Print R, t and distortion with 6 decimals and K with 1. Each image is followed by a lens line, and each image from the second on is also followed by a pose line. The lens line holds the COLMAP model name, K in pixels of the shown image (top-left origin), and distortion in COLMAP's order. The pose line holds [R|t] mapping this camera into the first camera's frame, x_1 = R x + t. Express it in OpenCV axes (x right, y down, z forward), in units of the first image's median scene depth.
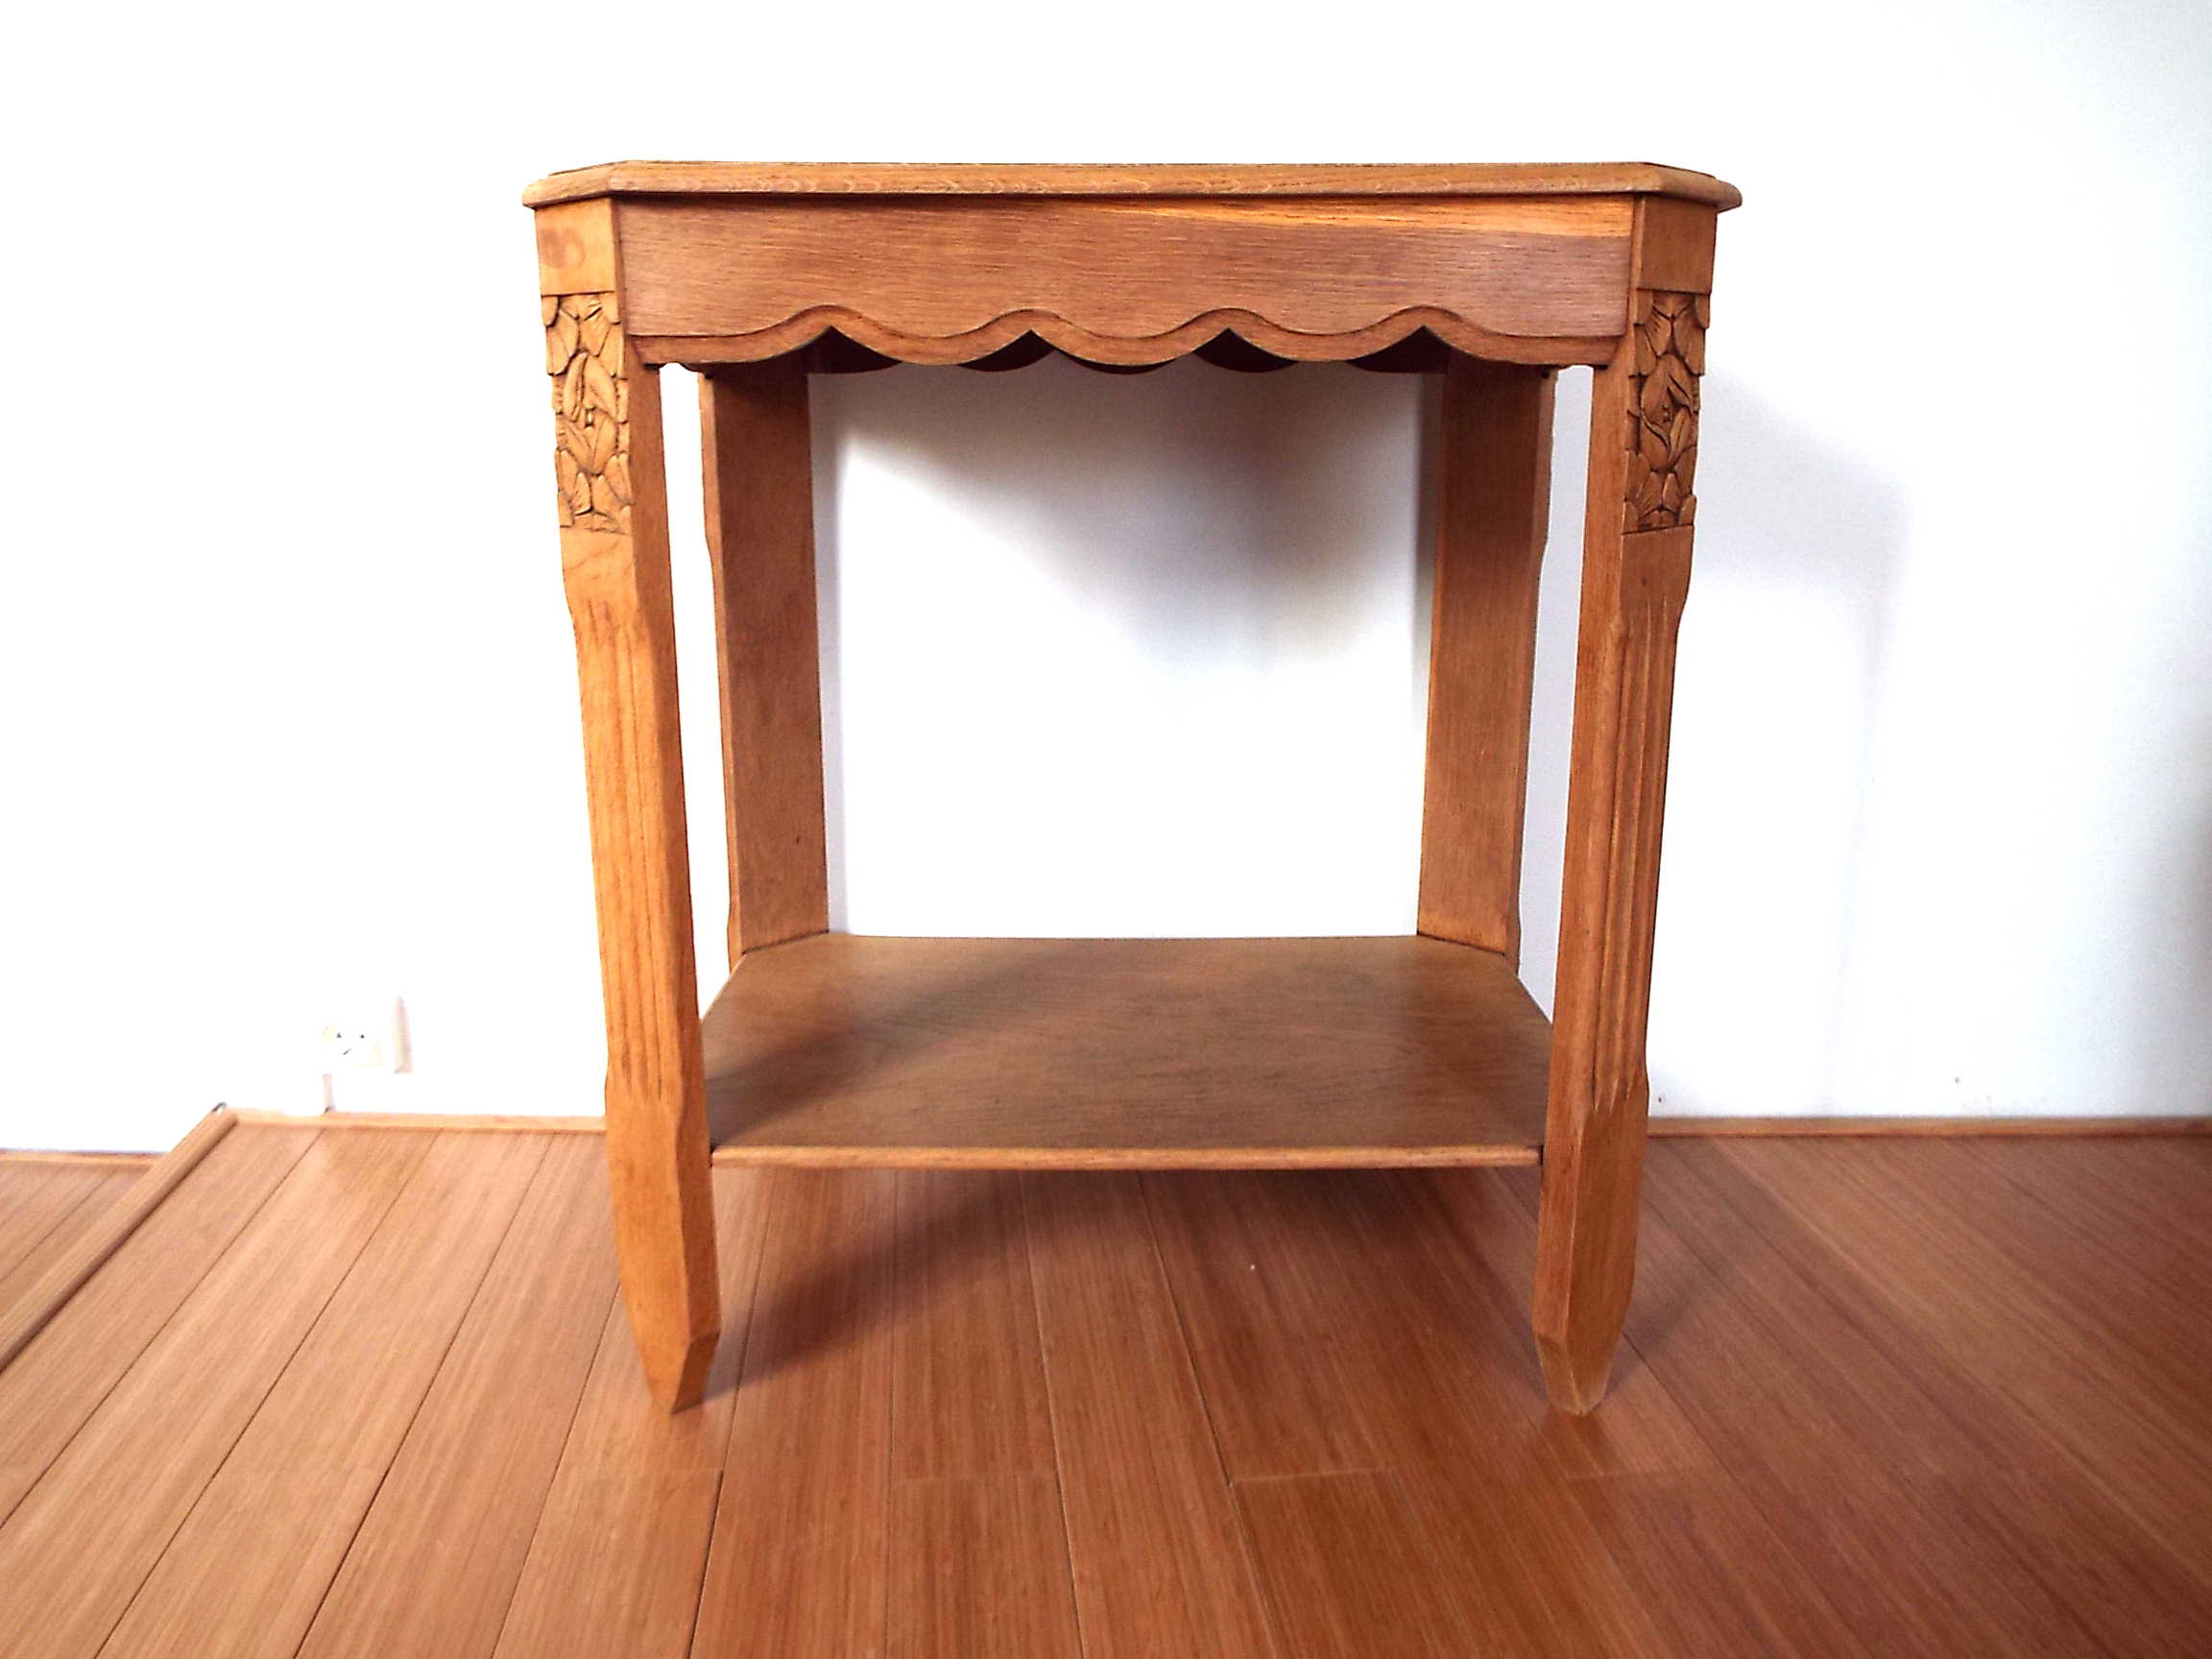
lens RADIAL K [[1614.3, 0, 1113.7], [0, 1614.3, 816.0], [0, 0, 1]] dist [0.019339, -0.008289]
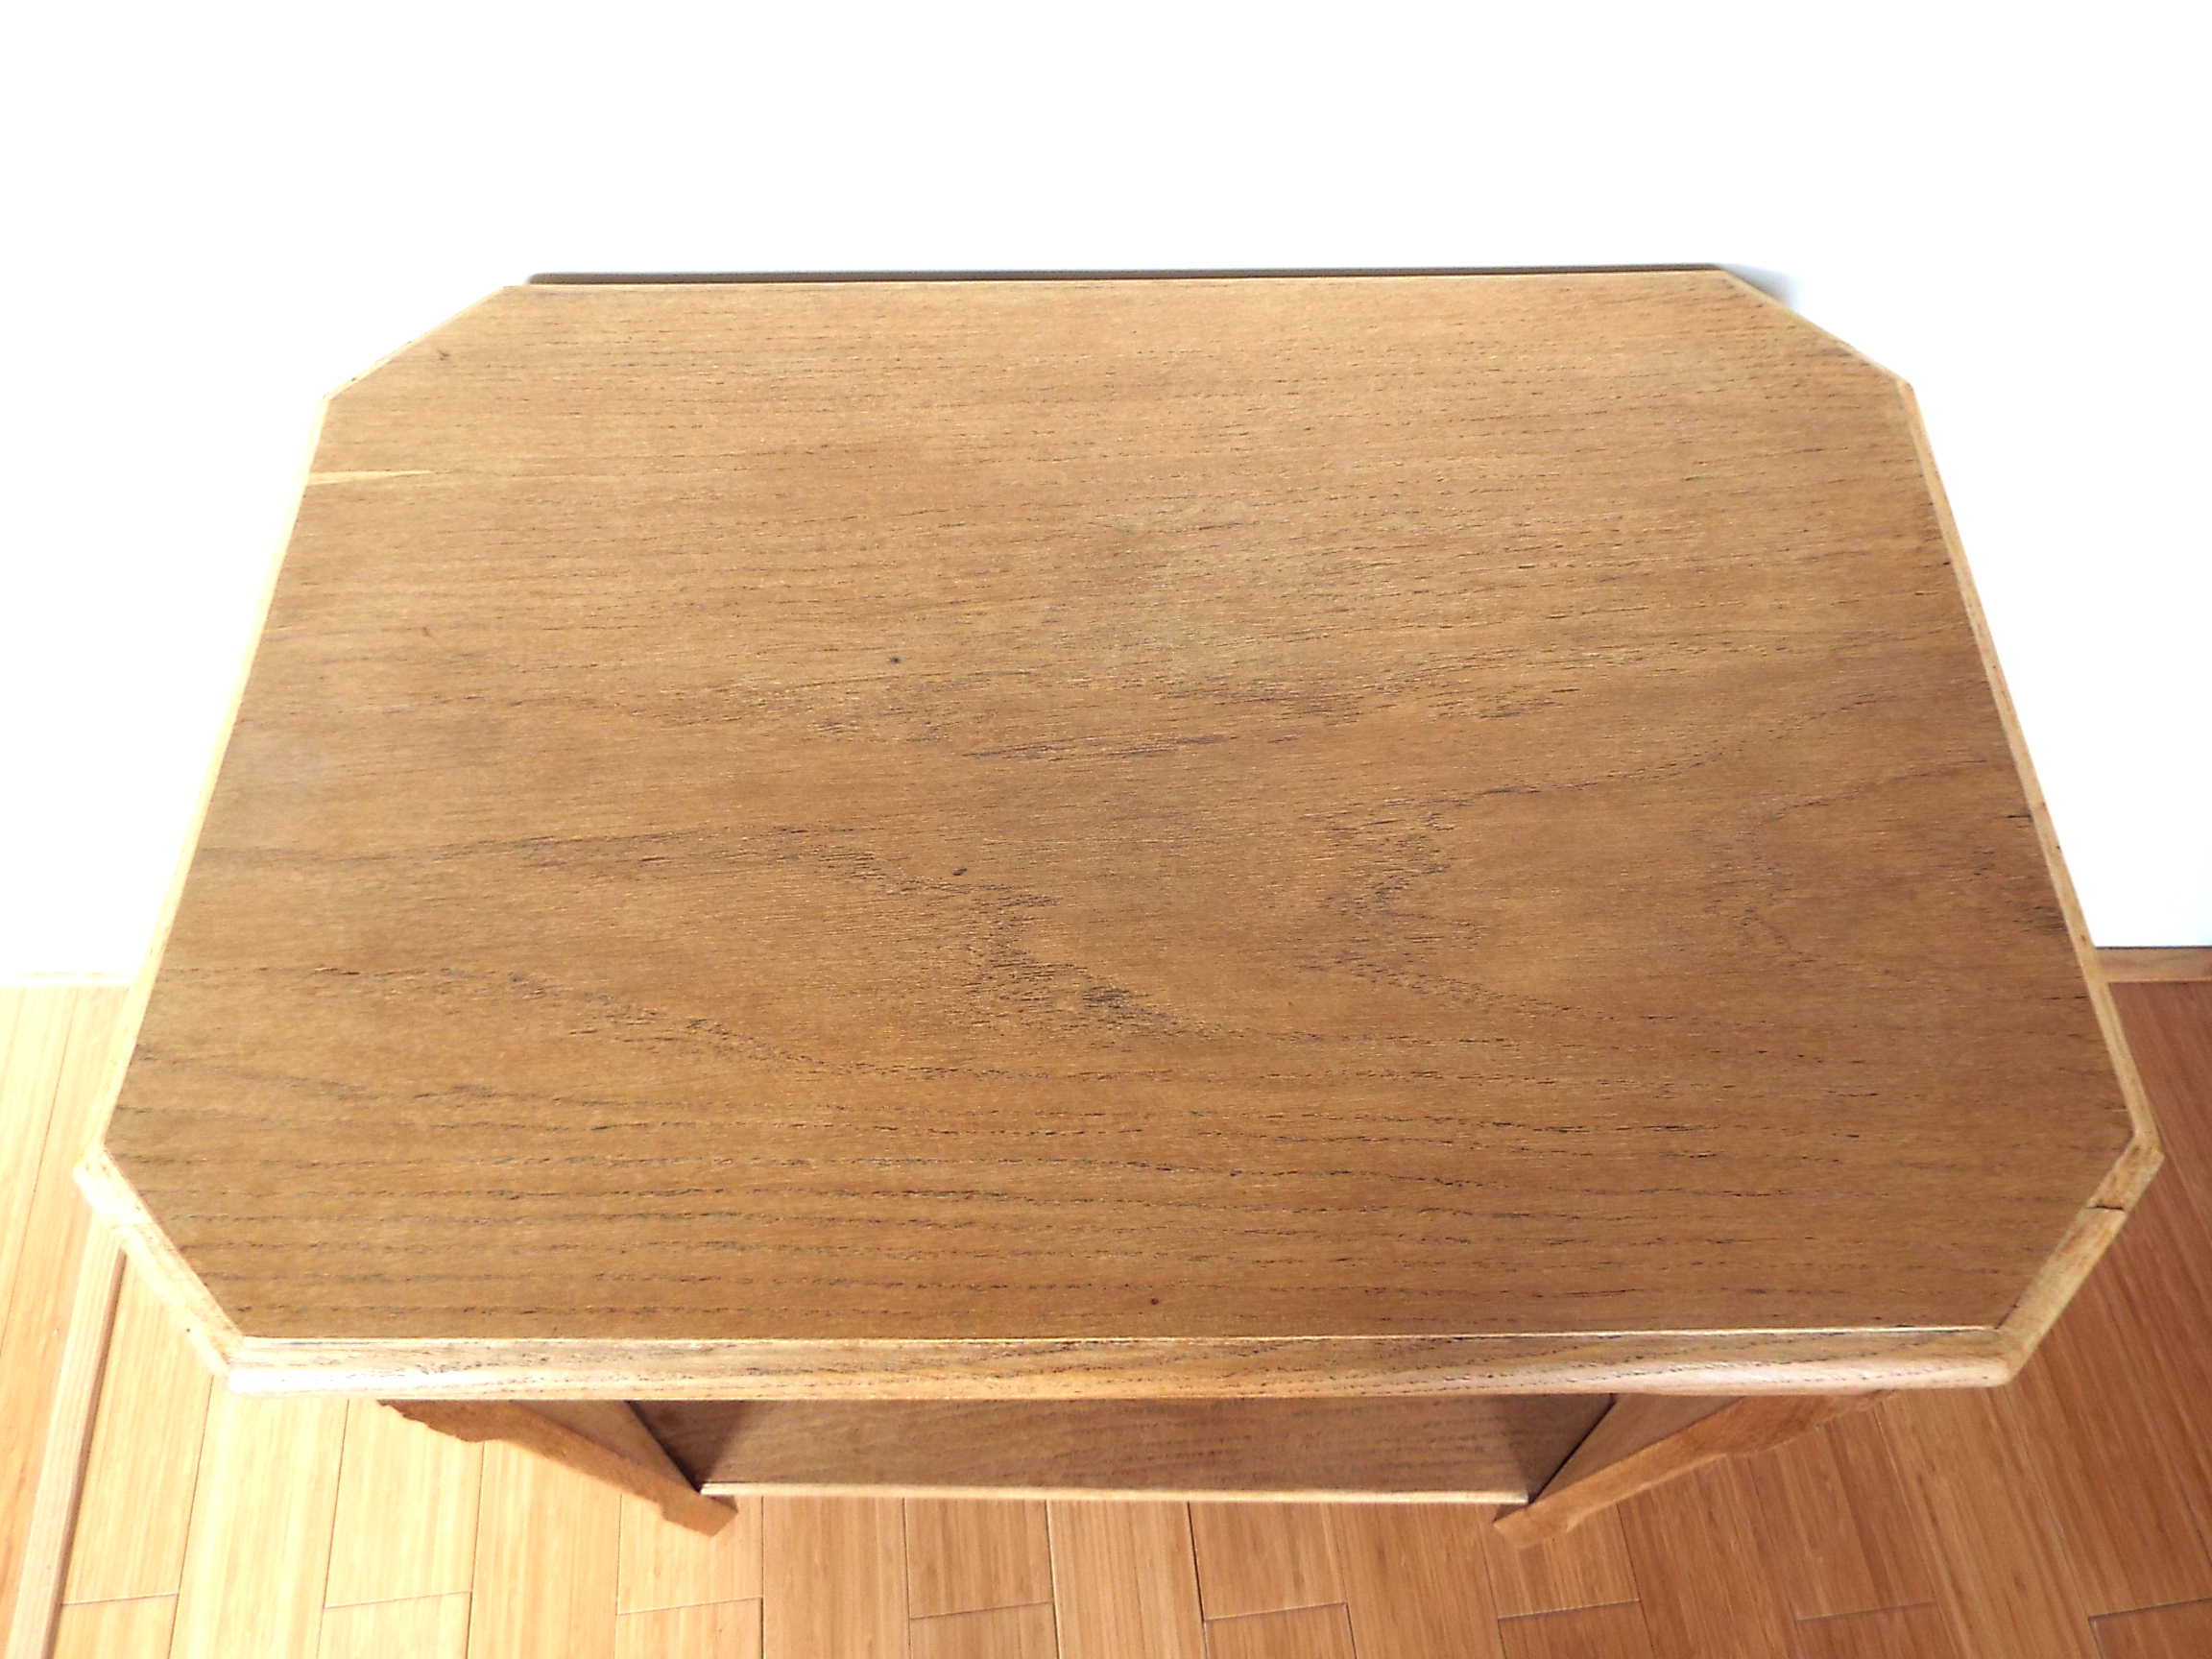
lens RADIAL K [[1614.3, 0, 1111.9], [0, 1614.3, 839.4], [0, 0, 1]] dist [0.019339, -0.008289]
pose [[0.999924, 0.007073, -0.010089, 0.013894], [0.002369, 0.693157, 0.720783, -0.791248], [0.012092, -0.720752, 0.693088, 0.592592]]
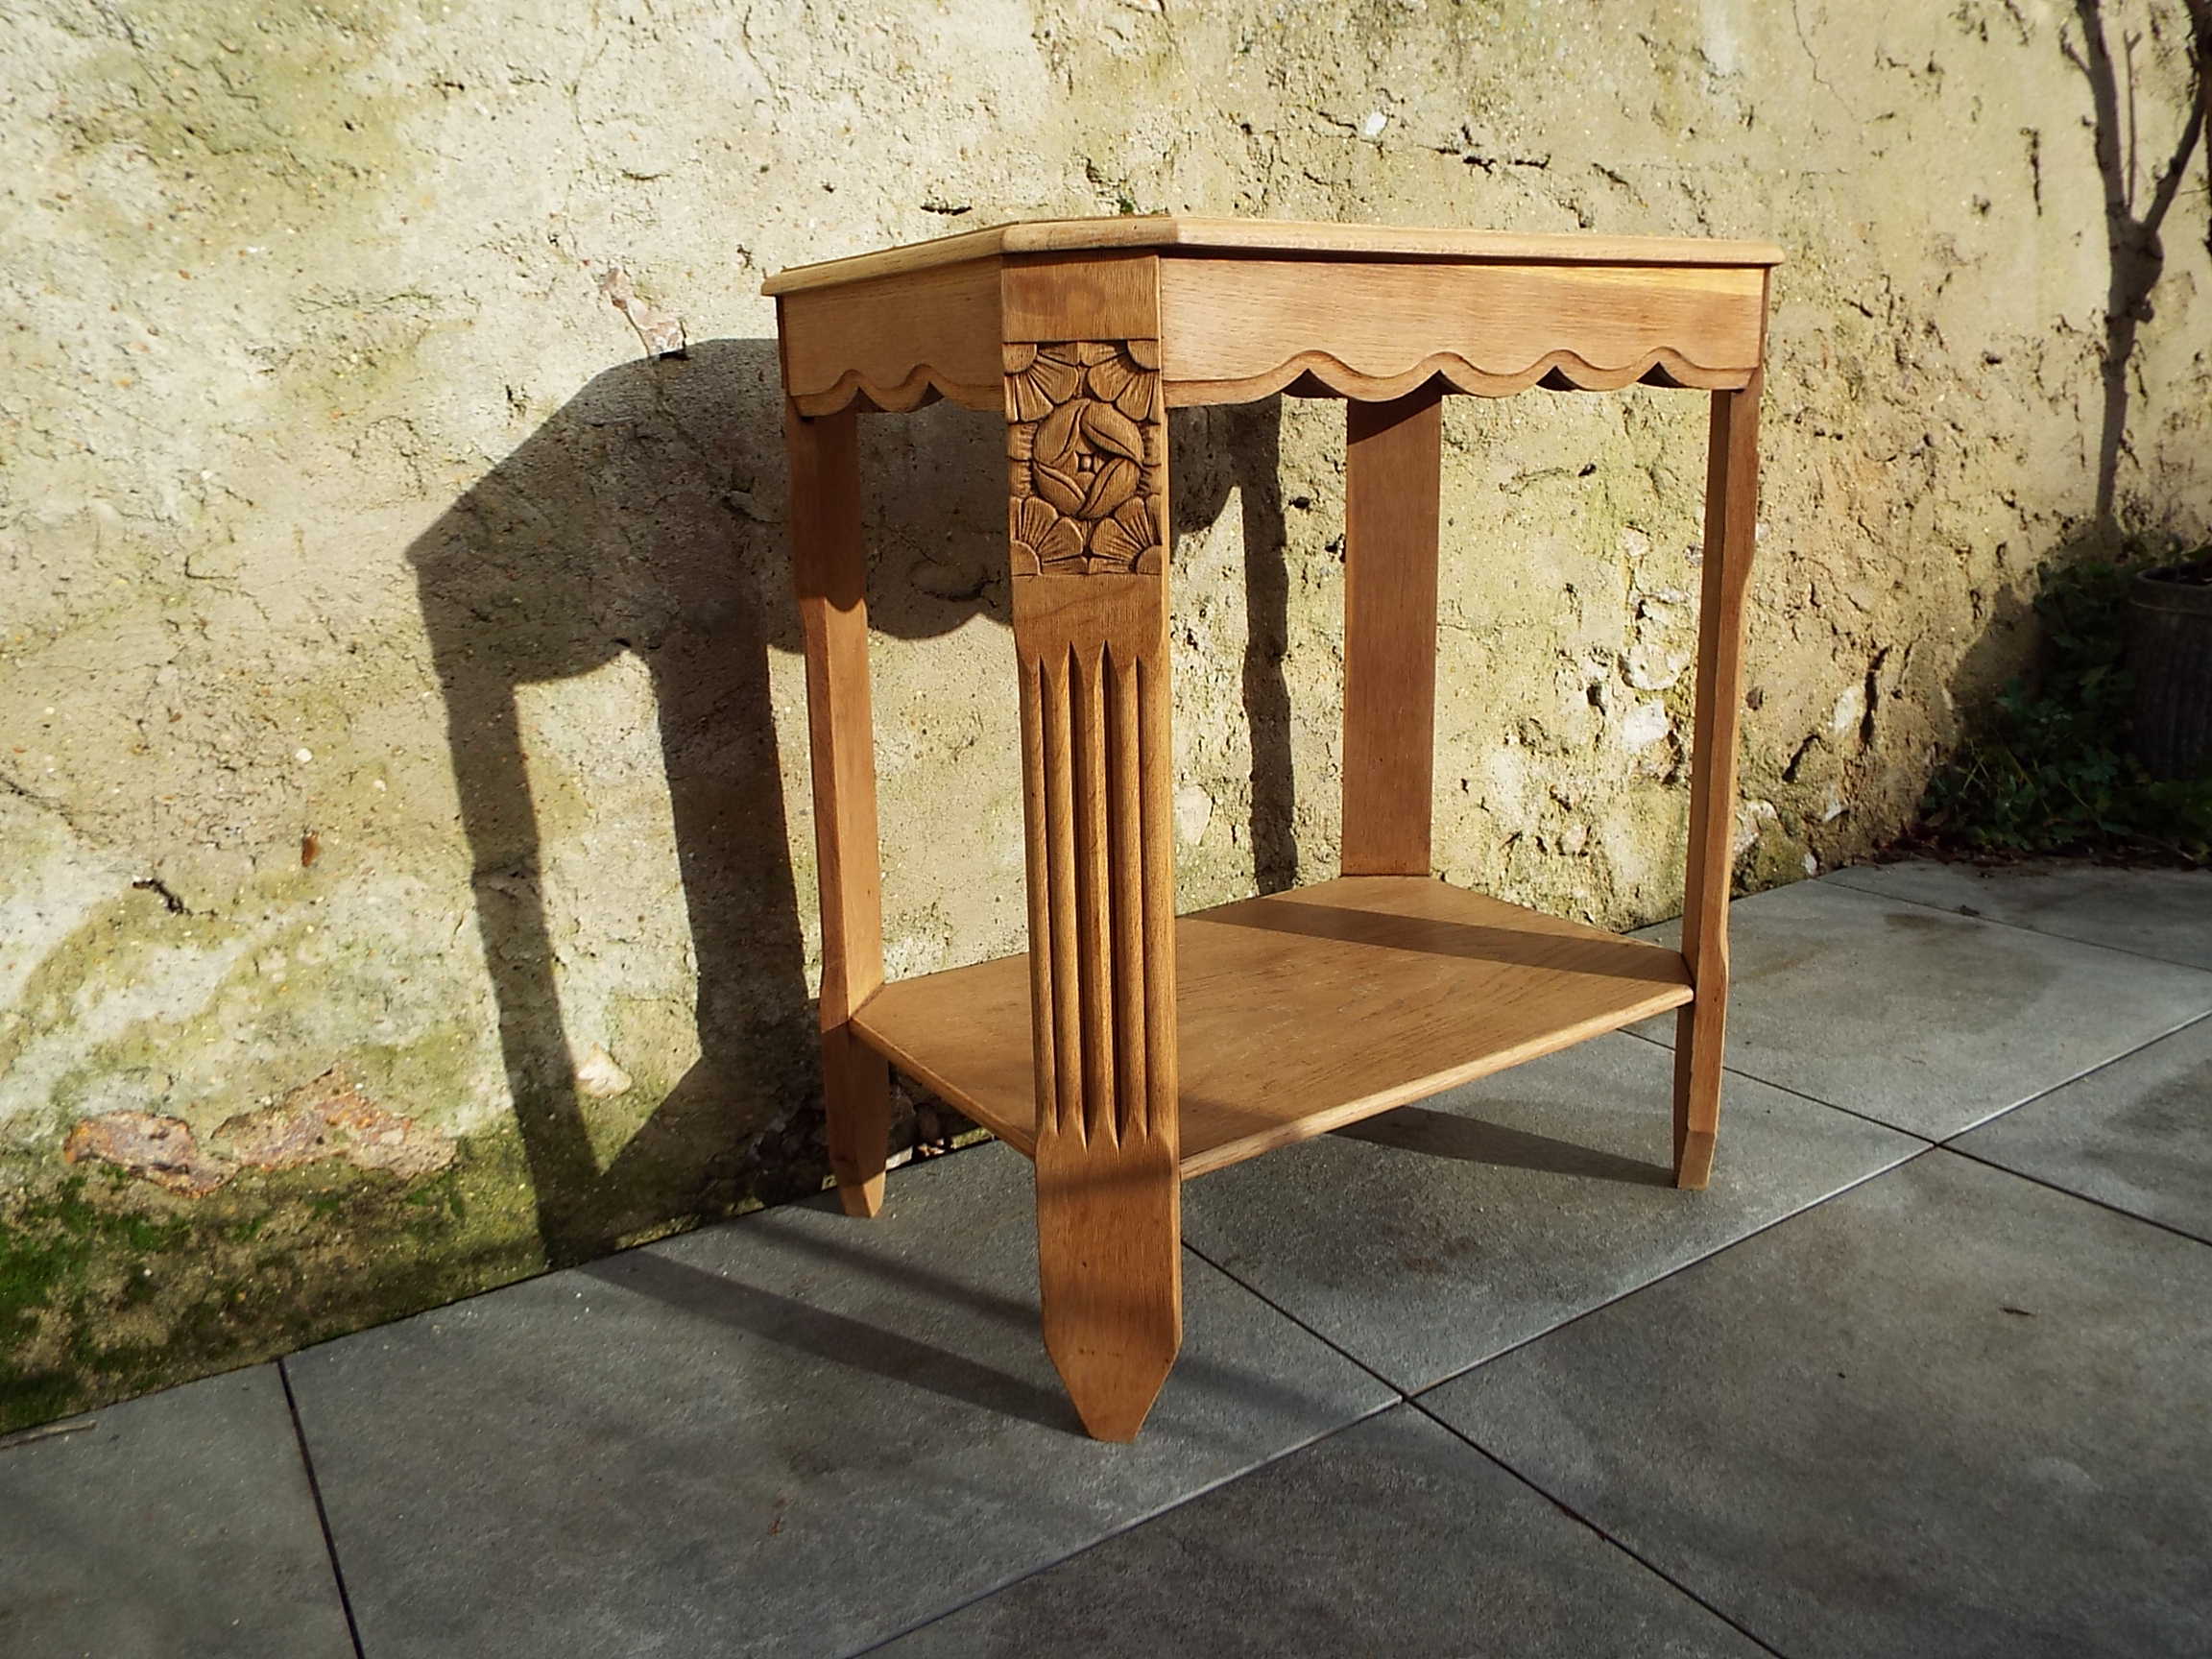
lens RADIAL K [[1614.3, 0, 1126.8], [0, 1614.3, 836.9], [0, 0, 1]] dist [0.019339, -0.008289]
pose [[0.830968, -0.165584, 0.531106, -0.780999], [0.168855, 0.984710, 0.042815, -0.048905], [-0.530075, 0.054103, 0.846223, 0.129556]]
